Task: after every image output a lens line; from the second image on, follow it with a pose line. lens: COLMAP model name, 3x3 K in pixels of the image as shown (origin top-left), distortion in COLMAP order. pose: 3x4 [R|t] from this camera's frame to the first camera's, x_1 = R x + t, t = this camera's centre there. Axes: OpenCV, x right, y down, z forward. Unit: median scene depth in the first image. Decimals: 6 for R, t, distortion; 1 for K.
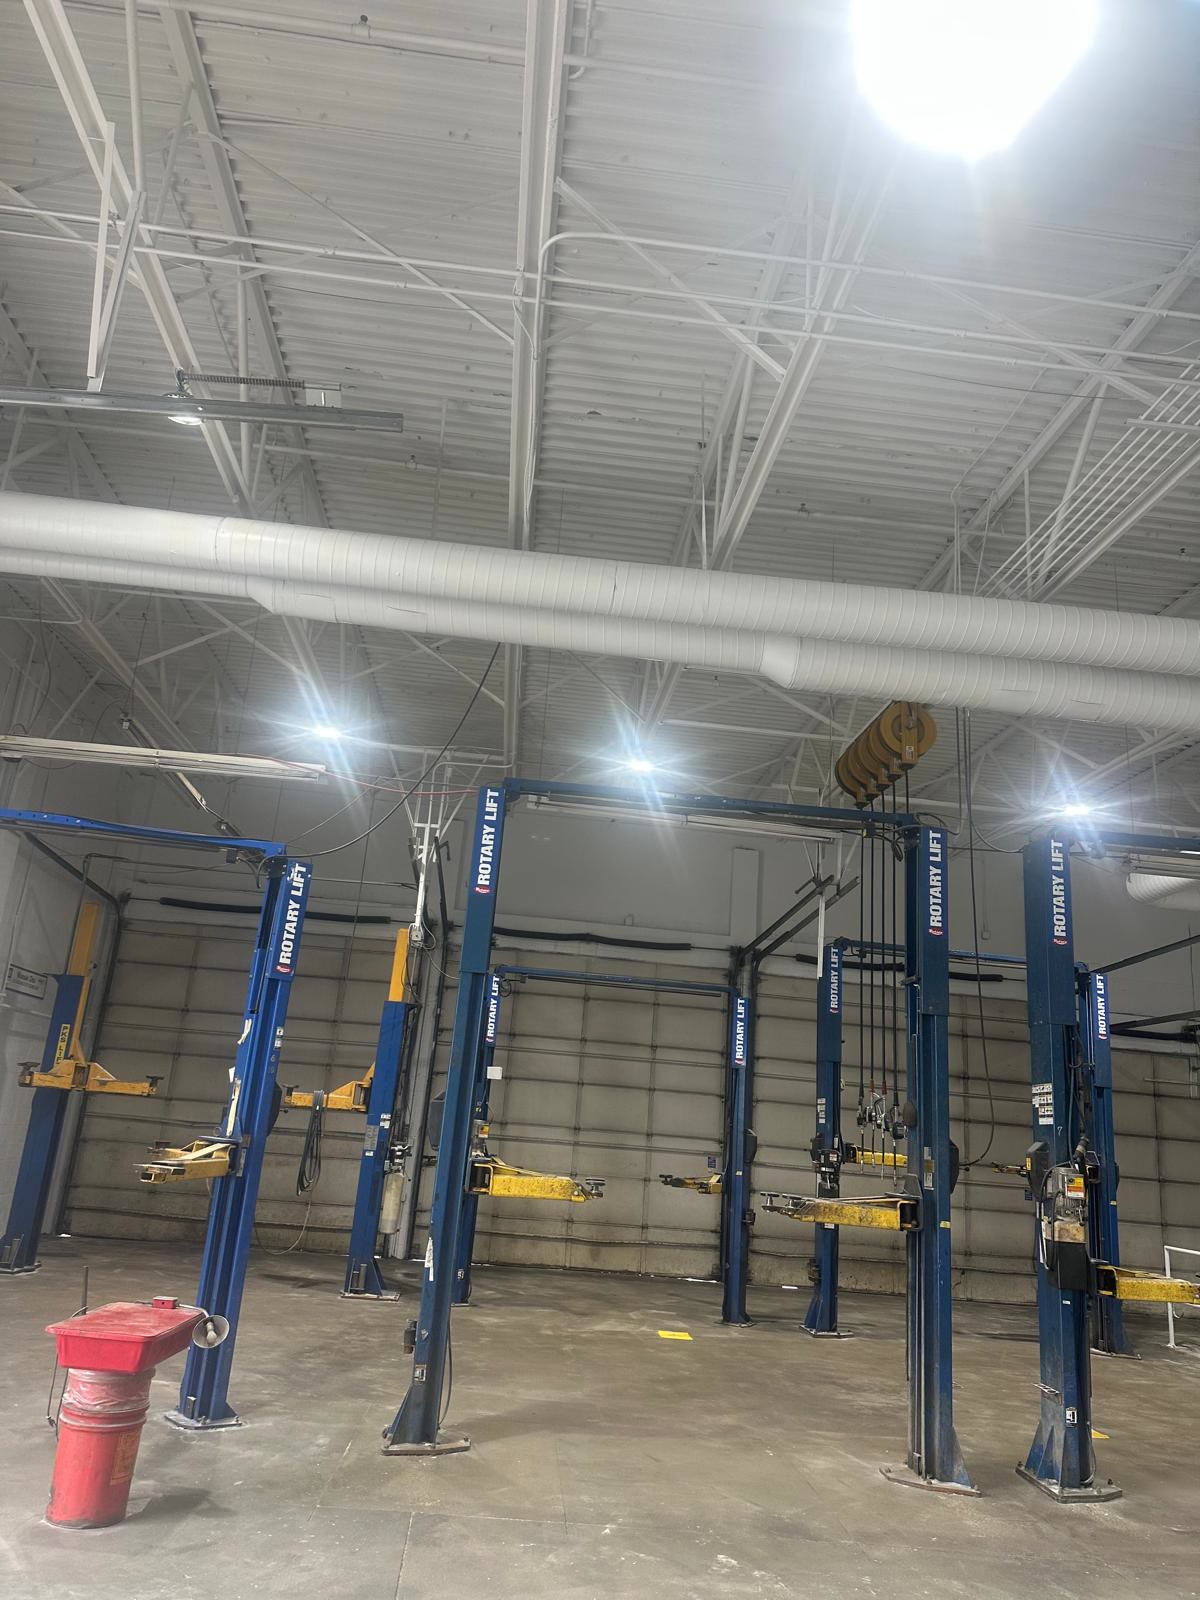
lens RADIAL K [[1126.5, 0, 597.3], [0, 1126.5, 811.6], [0, 0, 1]] dist [0.067666, -0.039352]
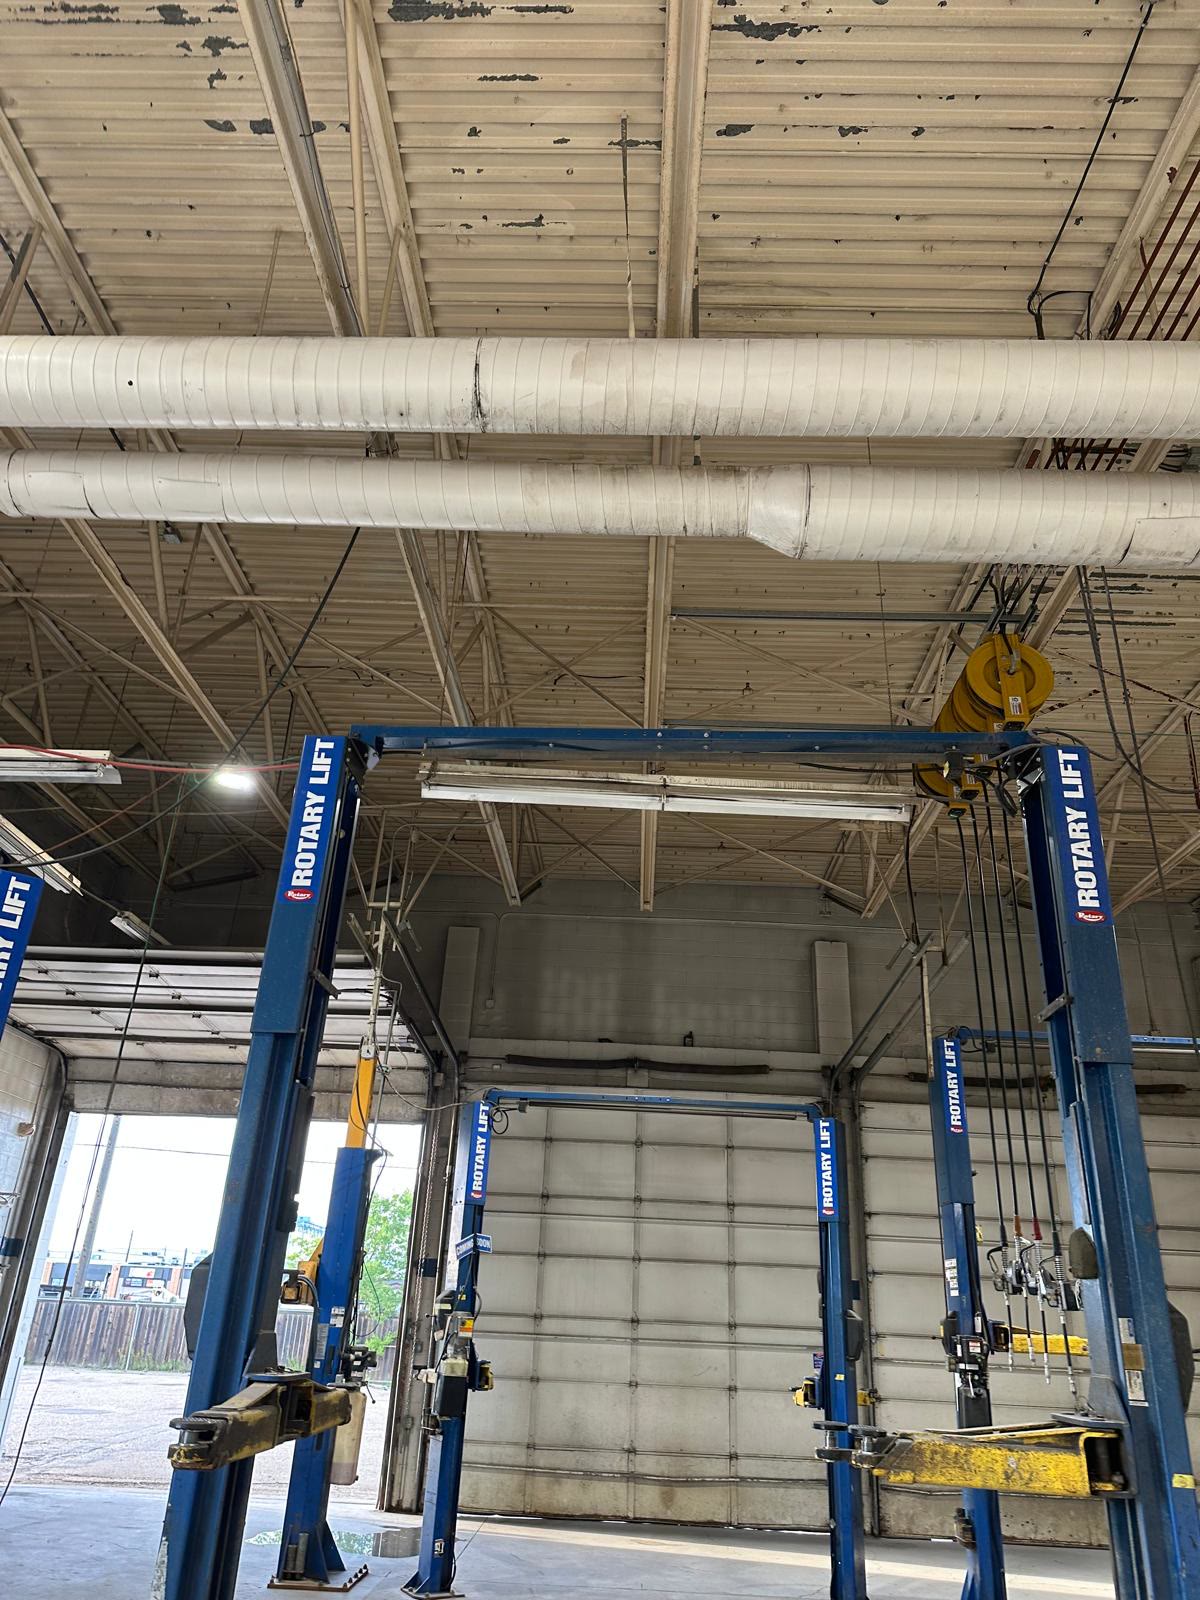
lens RADIAL K [[1153.8, 0, 600.0], [0, 1153.8, 800.0], [0, 0, 1]] dist [0.006035, 0.004545]
pose [[0.993623, -0.075132, -0.084076, 0.065132], [0.061259, 0.985716, -0.156883, 0.073930], [0.094662, 0.150732, 0.984032, 0.240705]]
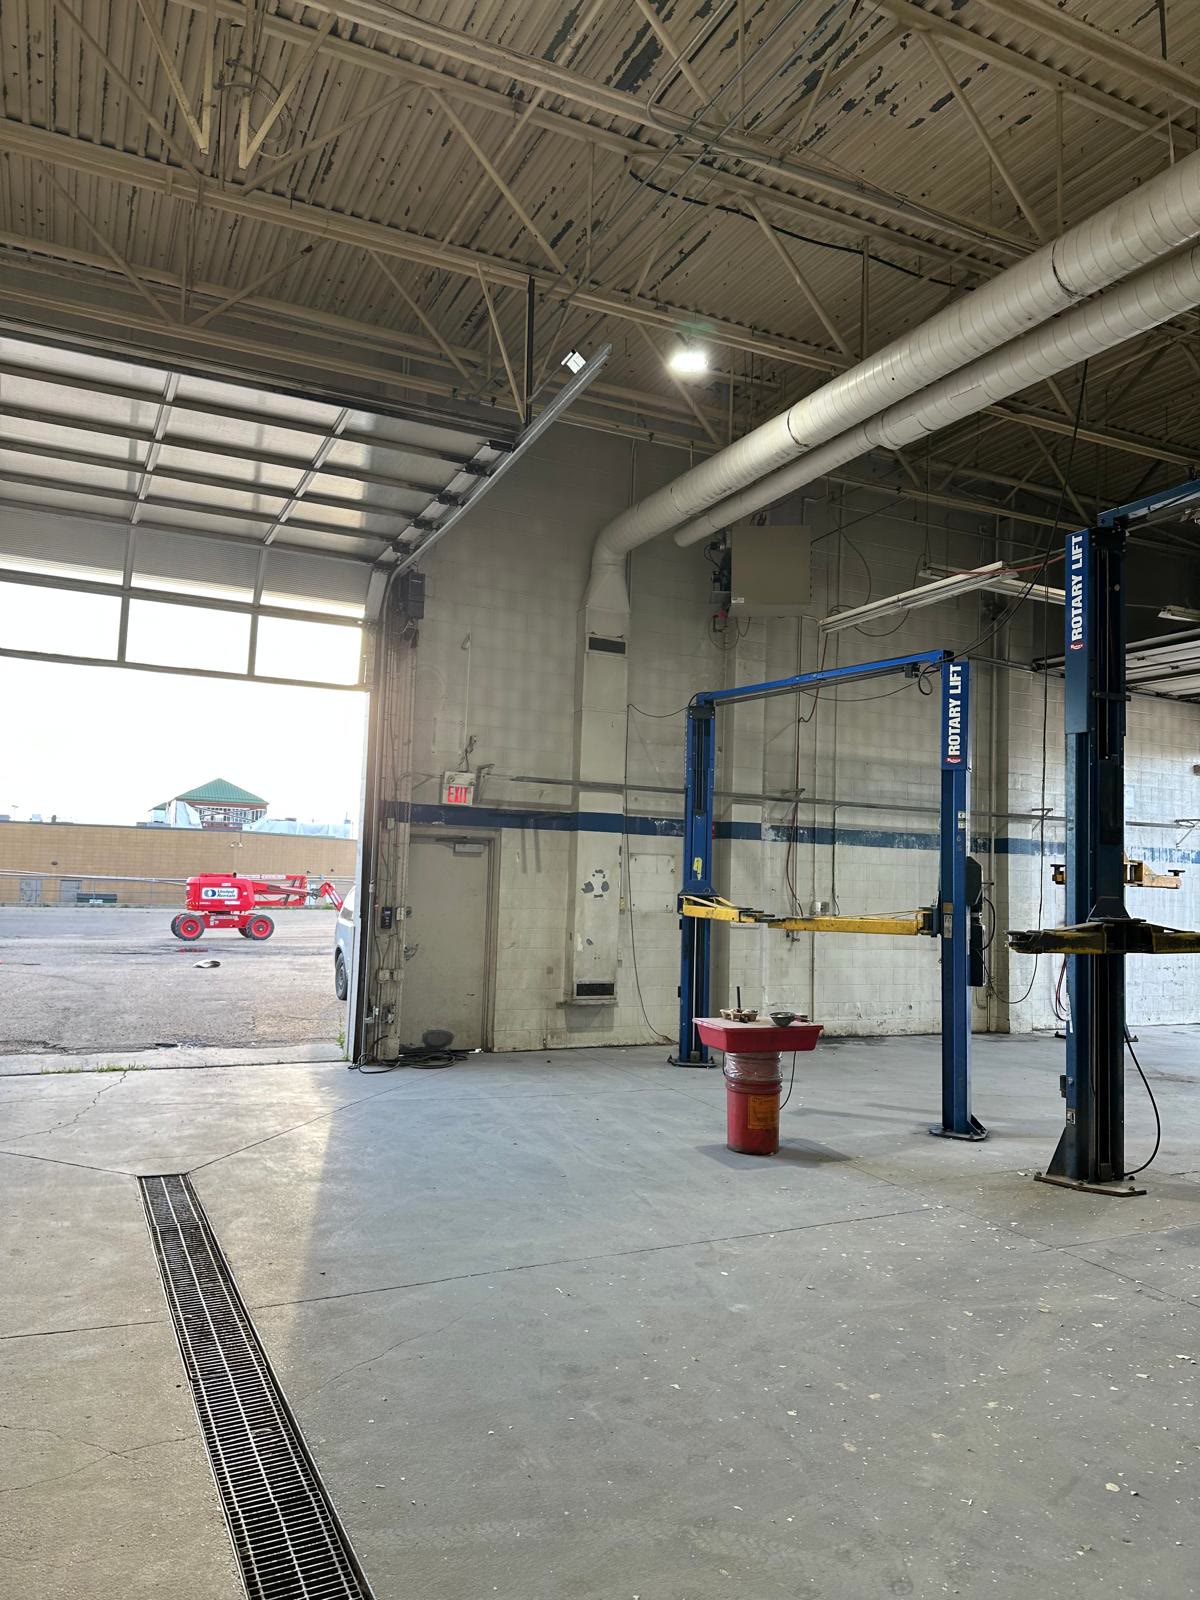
lens RADIAL K [[1119.8, 0, 595.6], [0, 1119.8, 805.5], [0, 0, 1]] dist [0.081609, -0.103613]
pose [[0.373595, -0.128469, -0.918652, 0.351339], [0.259300, 0.965345, -0.029548, 0.071894], [0.890612, -0.227168, 0.393961, 0.144177]]
